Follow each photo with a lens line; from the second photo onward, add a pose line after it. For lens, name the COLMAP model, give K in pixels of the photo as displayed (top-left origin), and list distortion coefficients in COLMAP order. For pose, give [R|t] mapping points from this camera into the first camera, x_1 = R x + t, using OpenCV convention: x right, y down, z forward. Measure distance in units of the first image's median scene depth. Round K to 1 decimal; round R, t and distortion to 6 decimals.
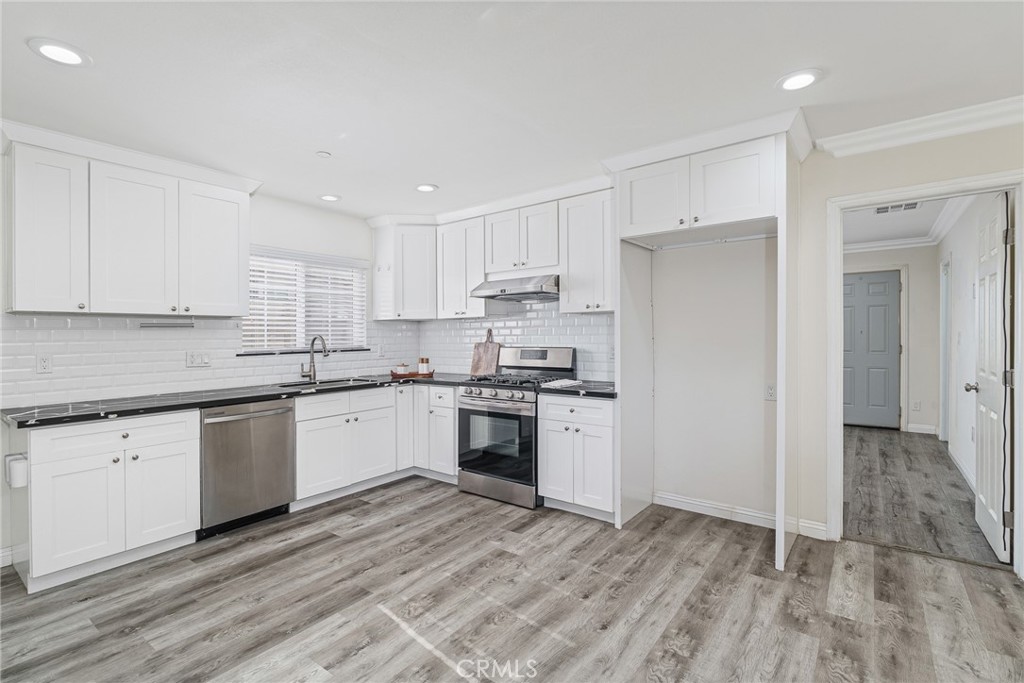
lens RADIAL K [[481.2, 0, 506.7], [0, 481.2, 337.6], [0, 0, 1]] dist [-0.003481, 0.000530]
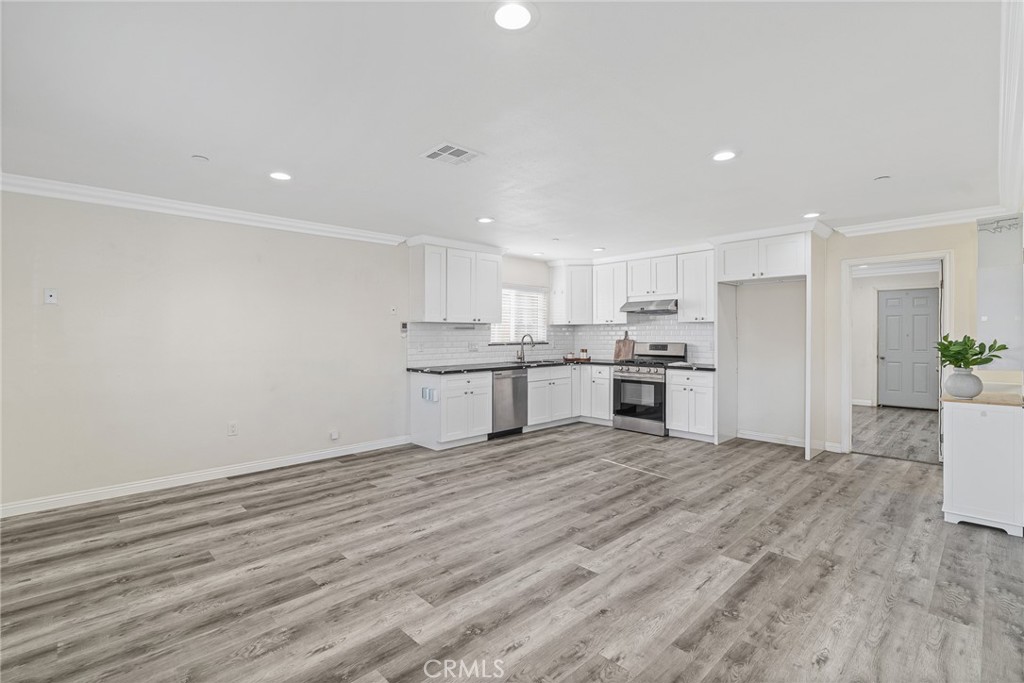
lens RADIAL K [[467.7, 0, 507.2], [0, 467.7, 331.3], [0, 0, 1]] dist [-0.008304, 0.003613]
pose [[0.987122, 0.007362, -0.159801, -0.254014], [-0.008997, 0.999914, -0.009511, 0.001433], [0.159717, 0.010826, 0.987103, -0.820536]]
